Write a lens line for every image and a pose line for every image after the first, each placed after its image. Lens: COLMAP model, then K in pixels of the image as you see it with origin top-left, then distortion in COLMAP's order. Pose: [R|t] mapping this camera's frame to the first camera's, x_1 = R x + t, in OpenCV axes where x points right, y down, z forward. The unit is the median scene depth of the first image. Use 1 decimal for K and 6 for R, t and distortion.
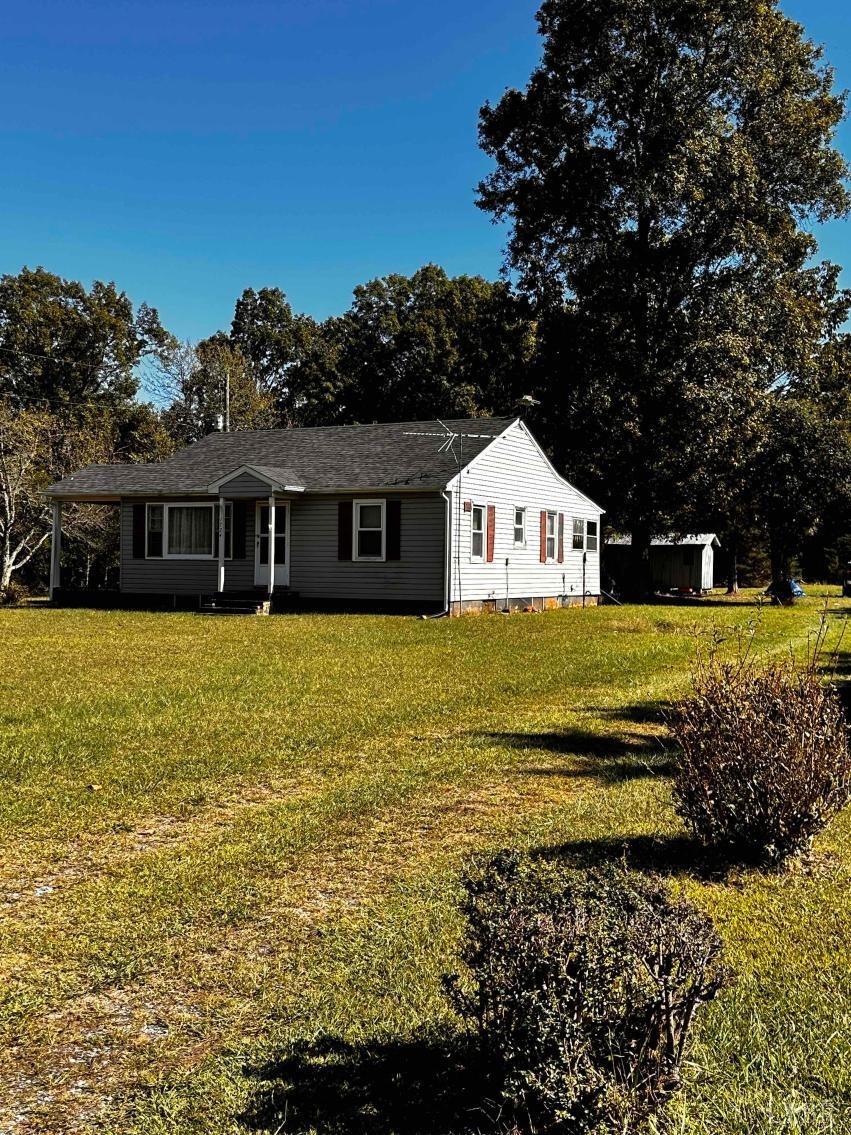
lens RADIAL K [[1204.6, 0, 424.1], [0, 1204.6, 554.0], [0, 0, 1]] dist [0.213434, -0.473444]
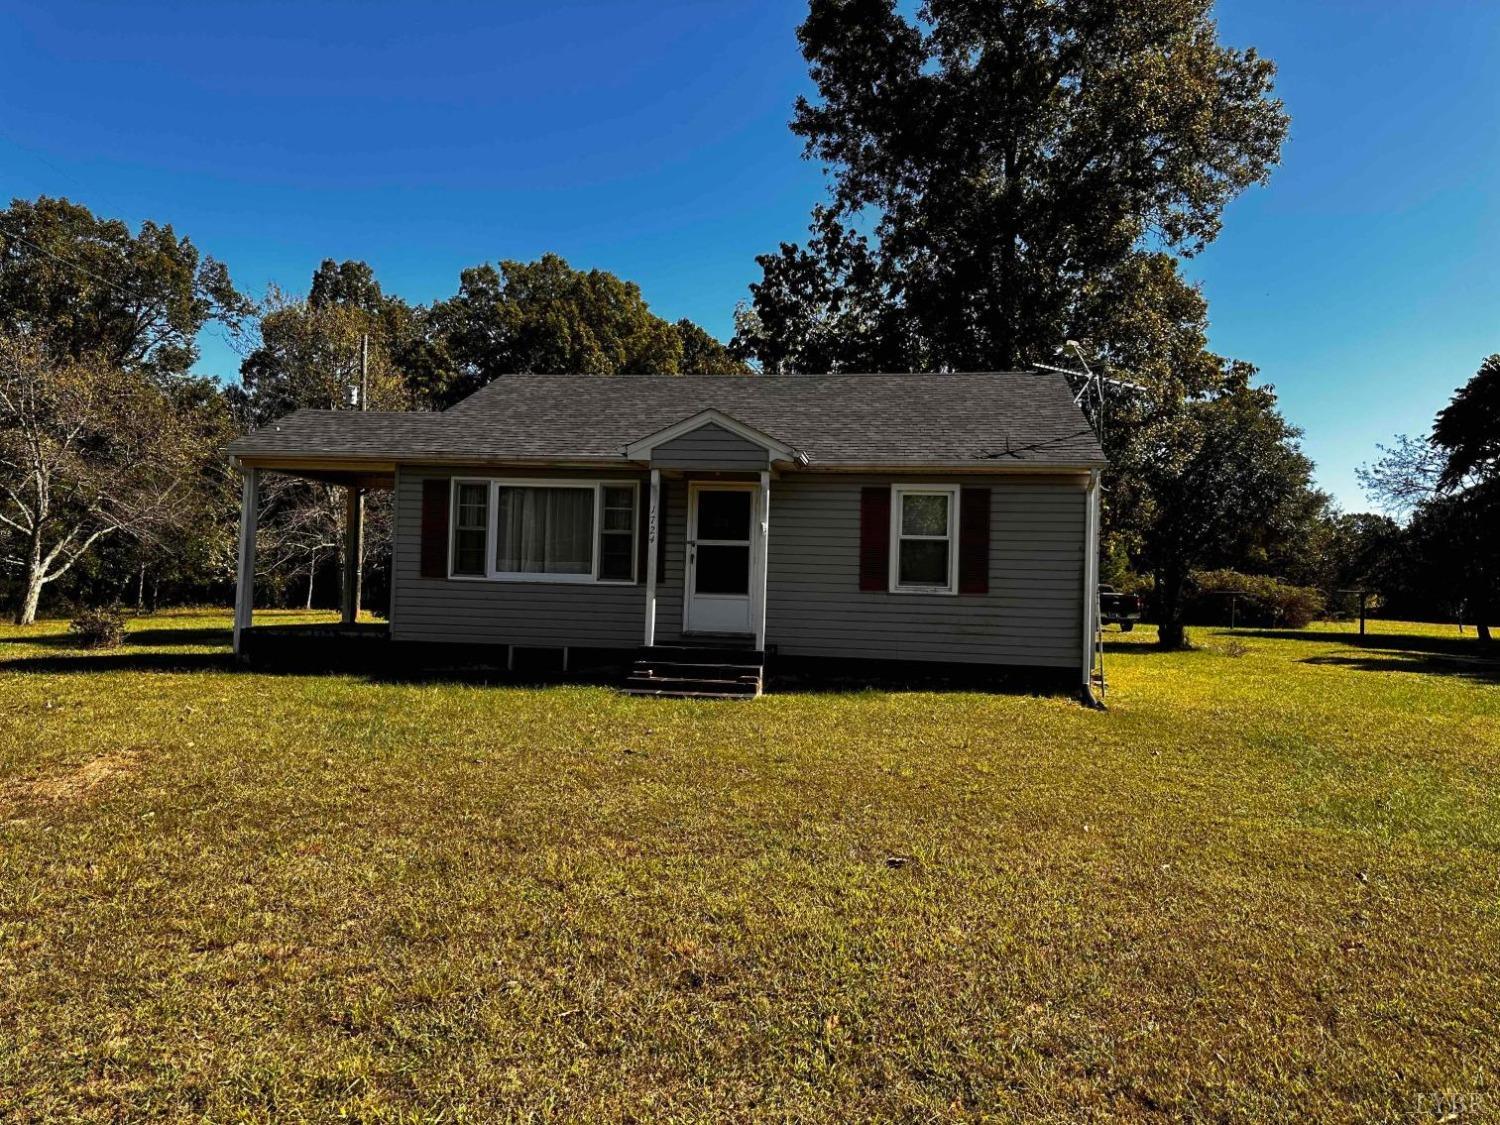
lens RADIAL K [[1037.8, 0, 762.6], [0, 1037.8, 572.1], [0, 0, 1]] dist [0.042991, -0.070419]
pose [[0.943072, 0.021346, 0.331902, -0.250610], [-0.021922, 0.999758, -0.002010, -0.001351], [-0.331864, -0.005381, 0.943312, 0.510696]]
